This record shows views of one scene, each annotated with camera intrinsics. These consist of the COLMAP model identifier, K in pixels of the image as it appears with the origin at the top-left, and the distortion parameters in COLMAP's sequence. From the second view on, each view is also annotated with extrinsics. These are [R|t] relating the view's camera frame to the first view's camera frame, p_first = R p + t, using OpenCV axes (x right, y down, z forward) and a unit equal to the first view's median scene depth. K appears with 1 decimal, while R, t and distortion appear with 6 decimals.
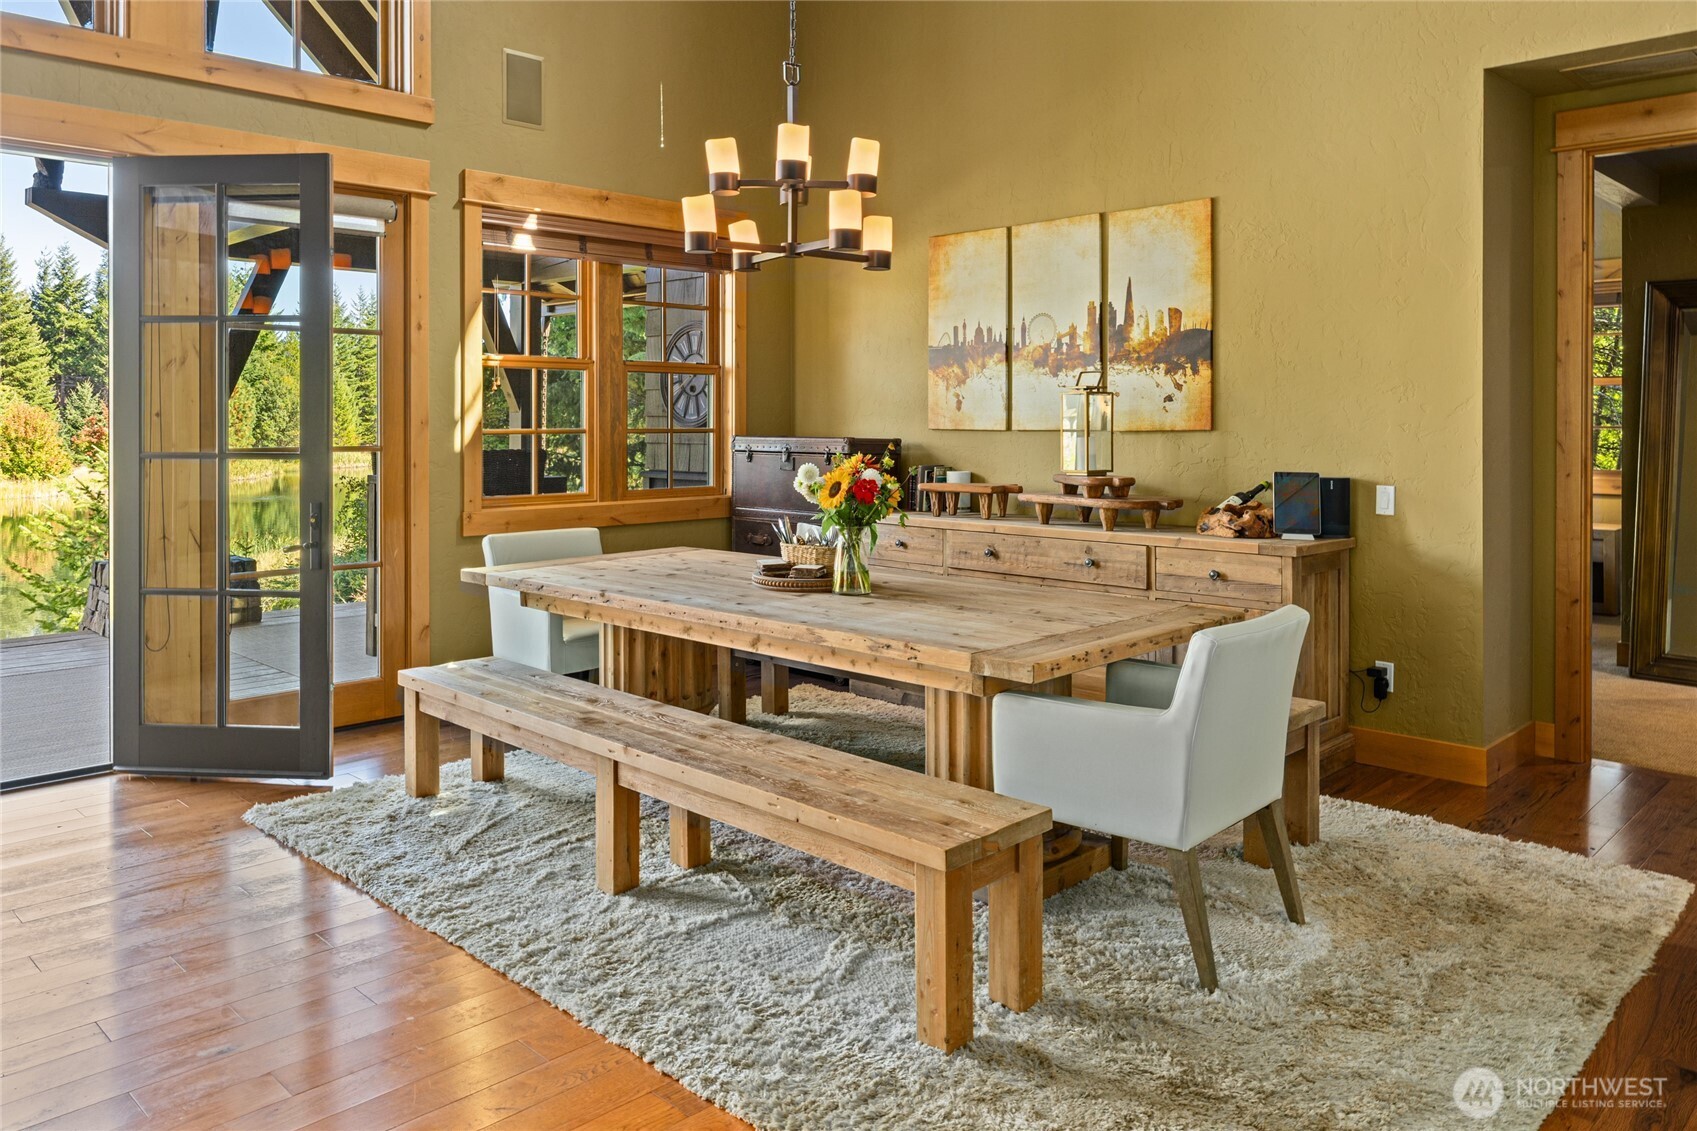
lens RADIAL K [[1222.8, 0, 853.2], [0, 1222.8, 427.4], [0, 0, 1]] dist [-0.002834, 0.001136]
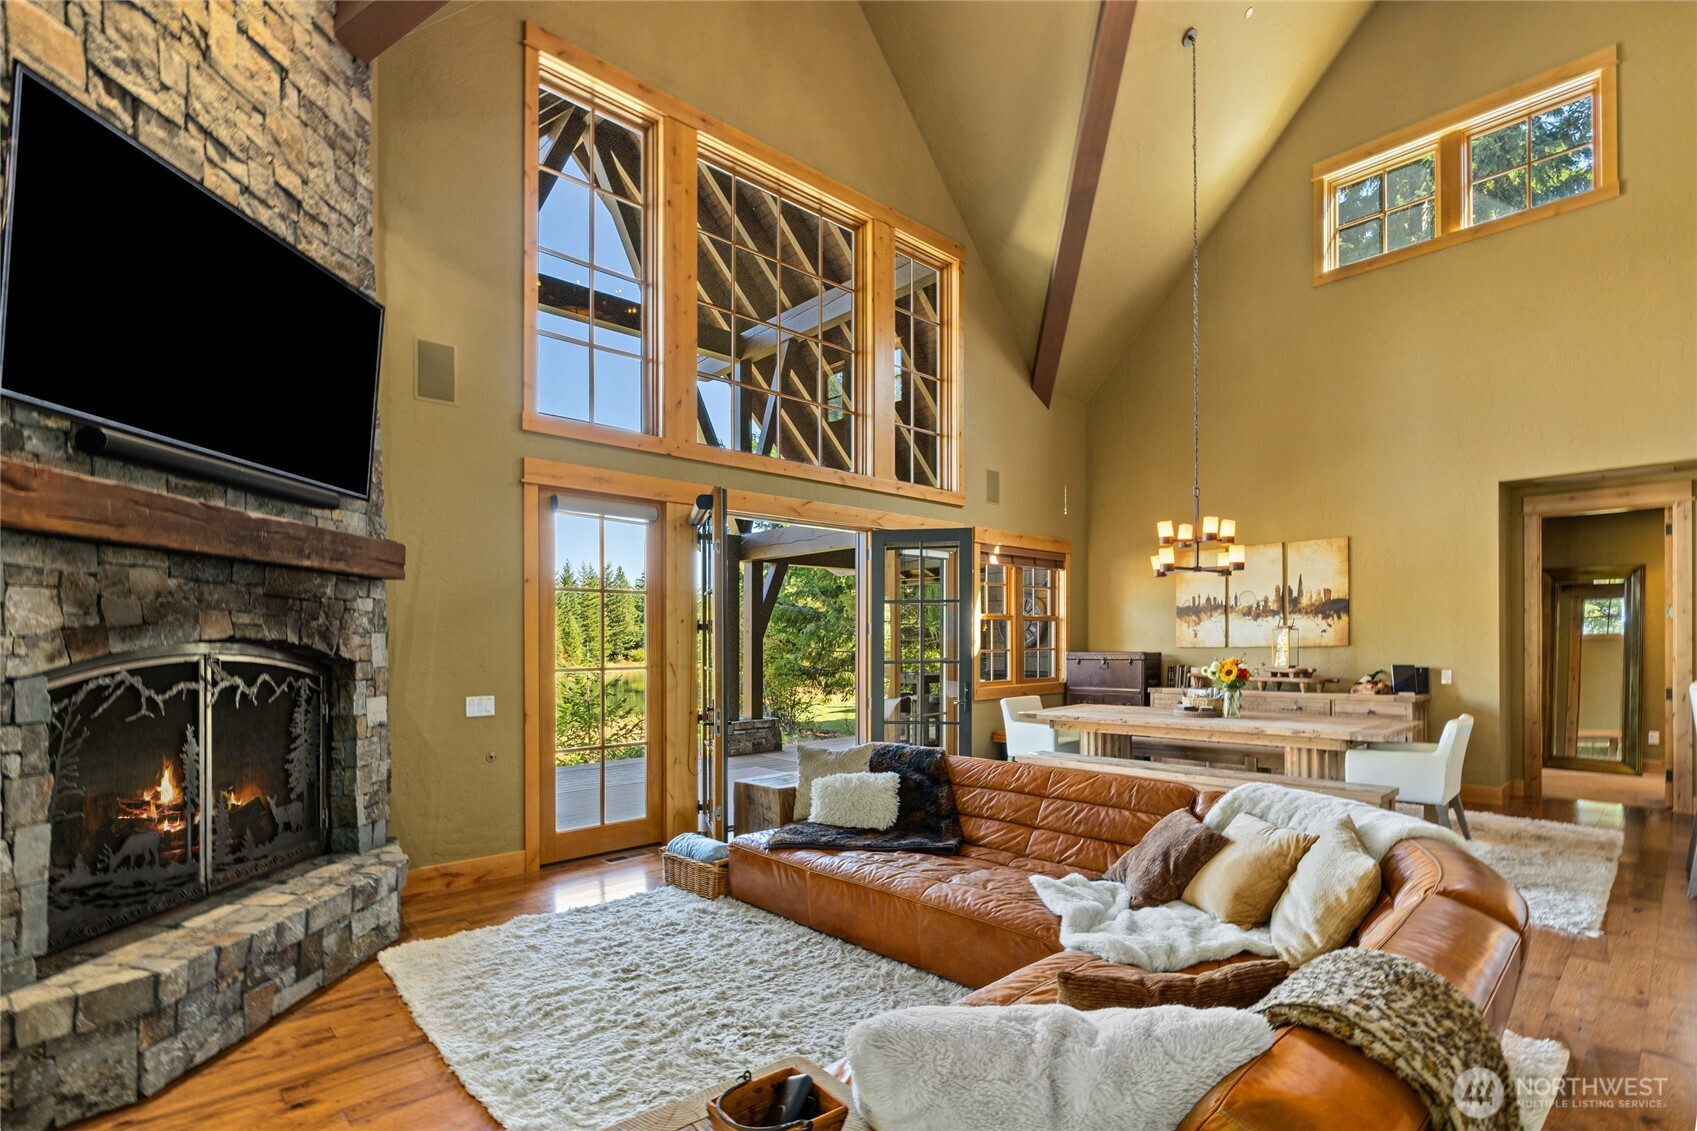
lens RADIAL K [[800.7, 0, 849.2], [0, 800.7, 642.4], [0, 0, 1]] dist [-0.004847, 0.000434]
pose [[0.999221, -0.009830, -0.038232, -0.471506], [0.009577, 0.999931, -0.006794, -0.002628], [0.038296, 0.006423, 0.999246, -0.380721]]
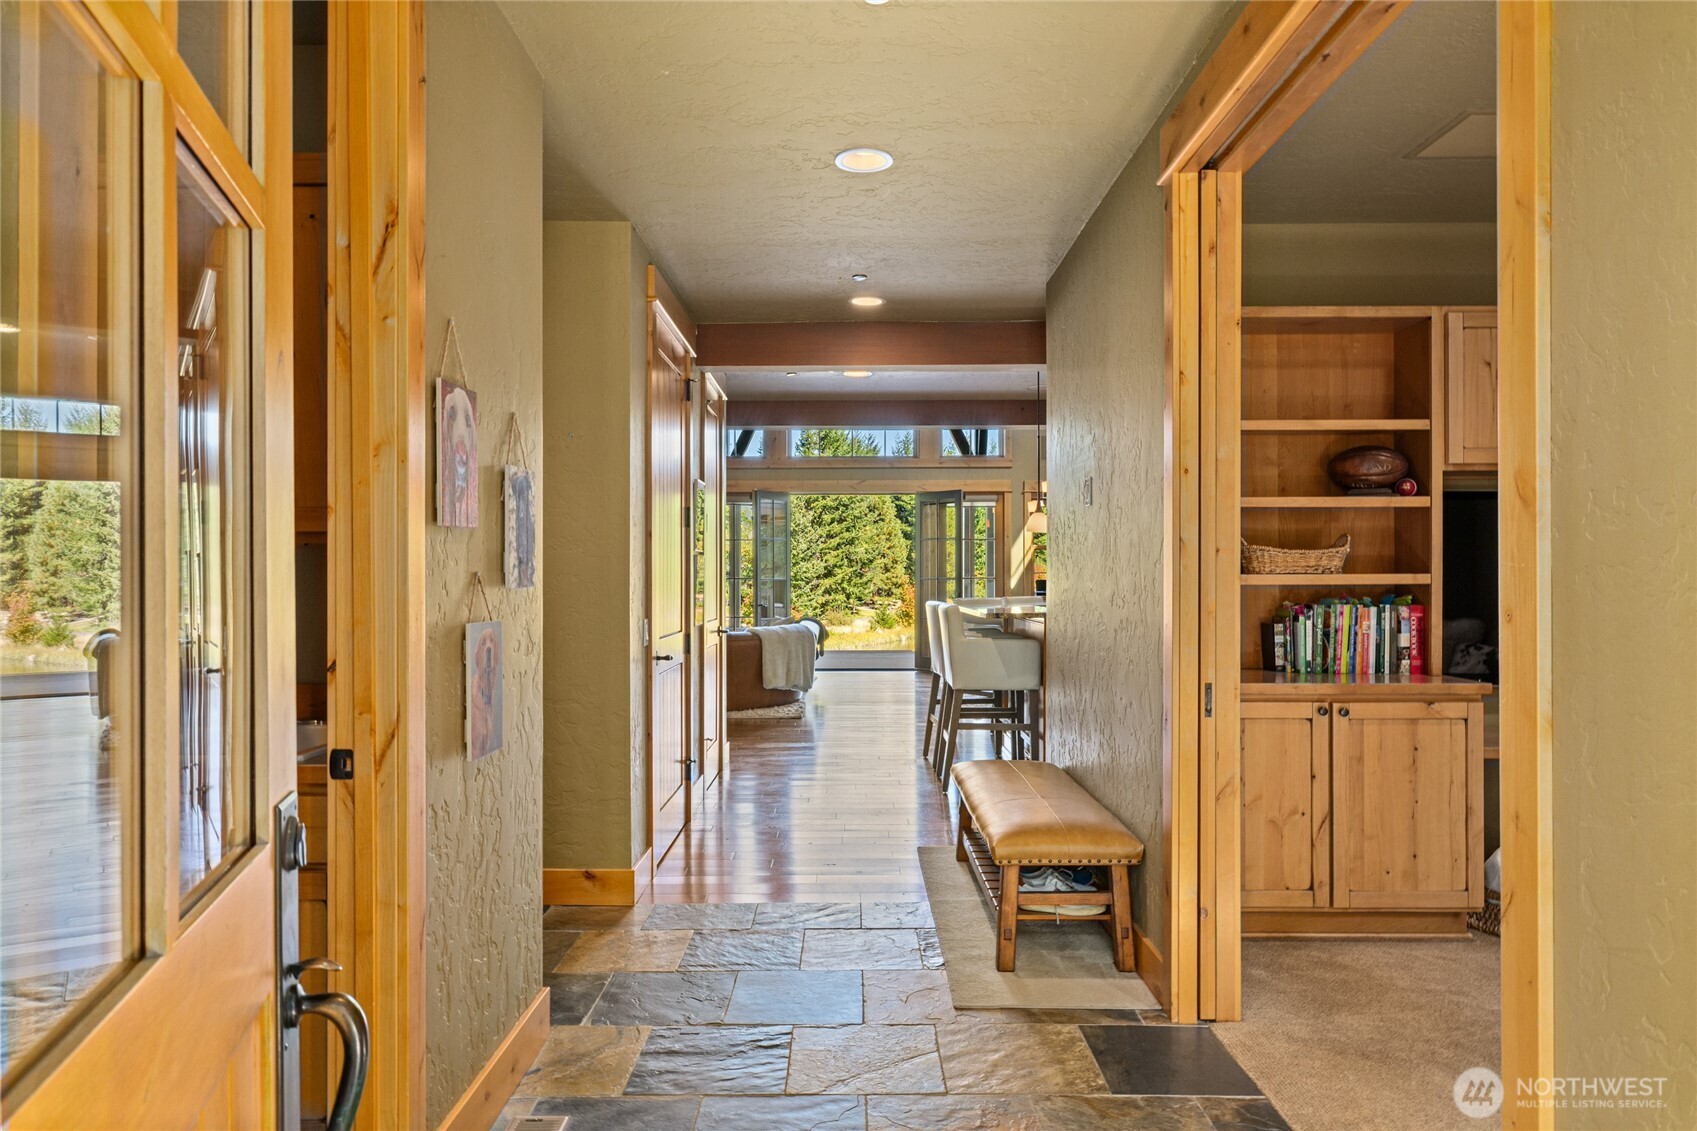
lens RADIAL K [[1034.4, 0, 853.7], [0, 1034.4, 595.3], [0, 0, 1]] dist [-0.026815, -0.002157]
pose [[0.703641, 0.011914, -0.710455, 1.086714], [-0.002914, 0.999899, 0.013882, 0.023566], [0.710549, -0.007698, 0.703605, -0.956003]]
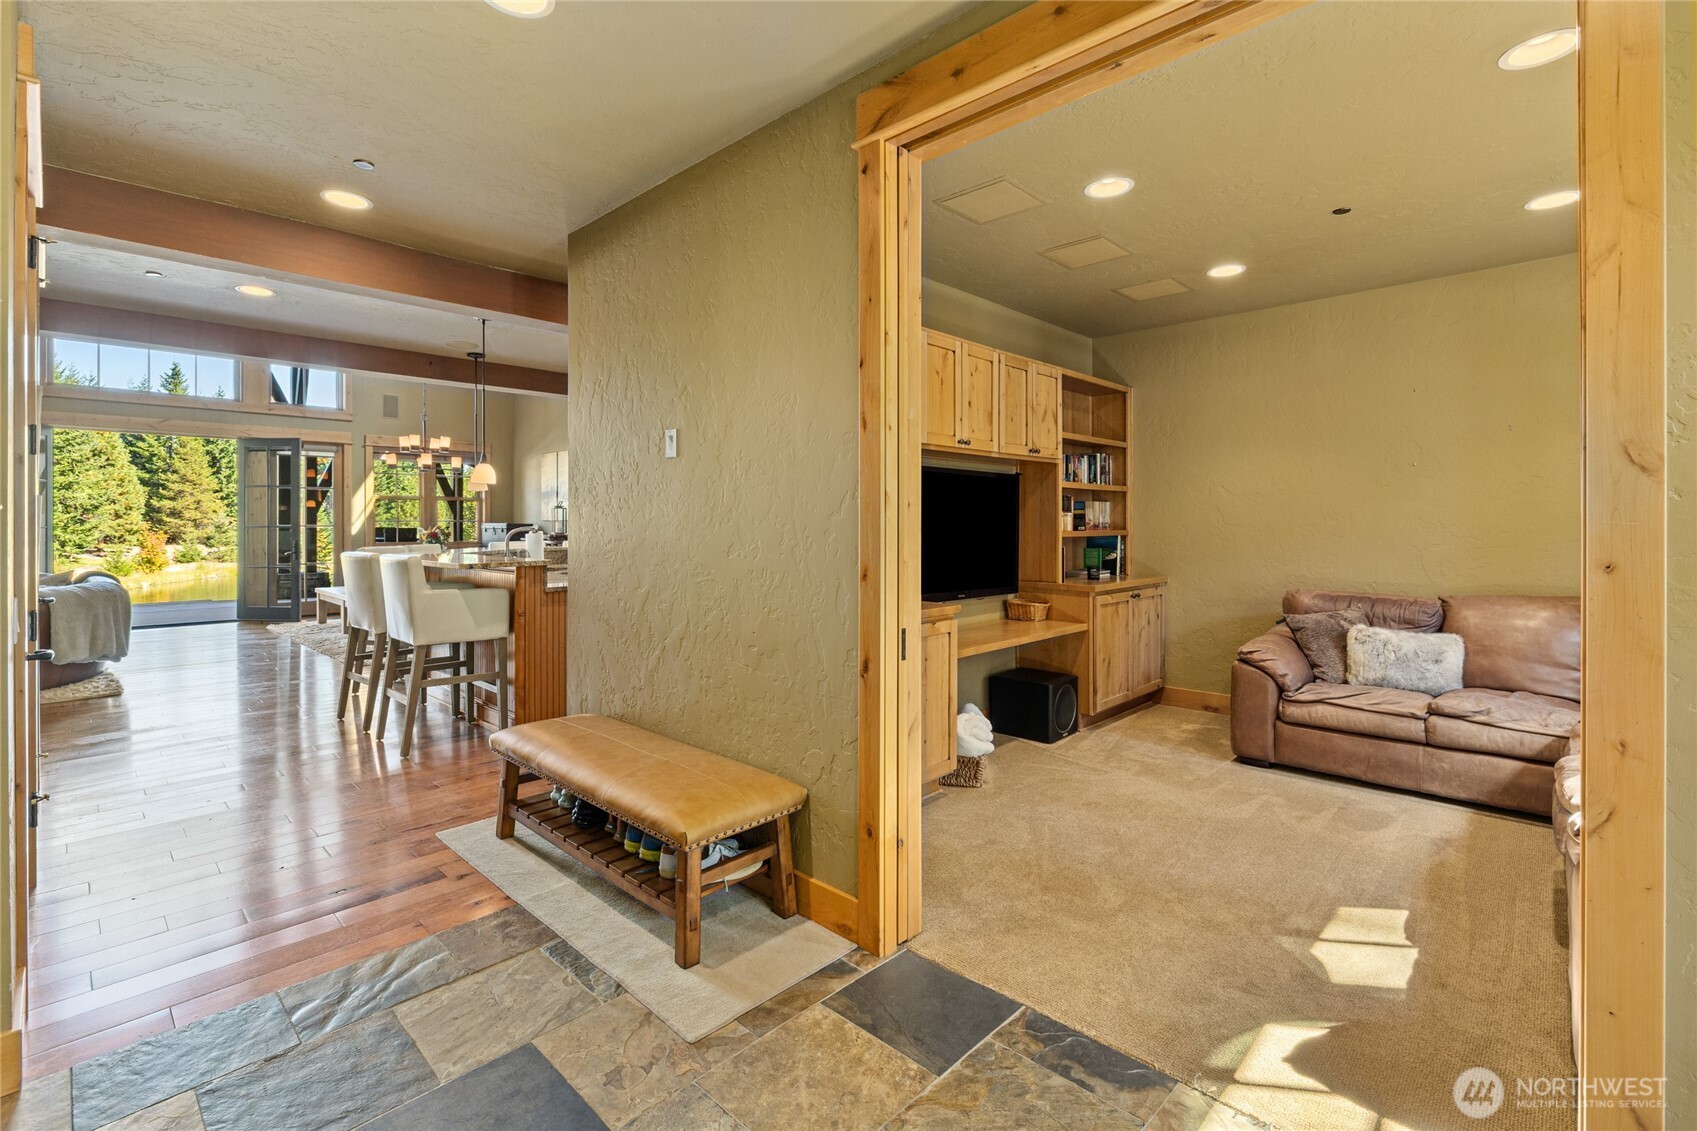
lens RADIAL K [[763.8, 0, 839.5], [0, 763.8, 529.7], [0, 0, 1]] dist [-0.006523, 0.001015]
pose [[0.999970, 0.000203, 0.007717, 0.821718], [-0.000221, 0.999997, 0.002282, 0.020723], [-0.007716, -0.002283, 0.999968, -0.879905]]
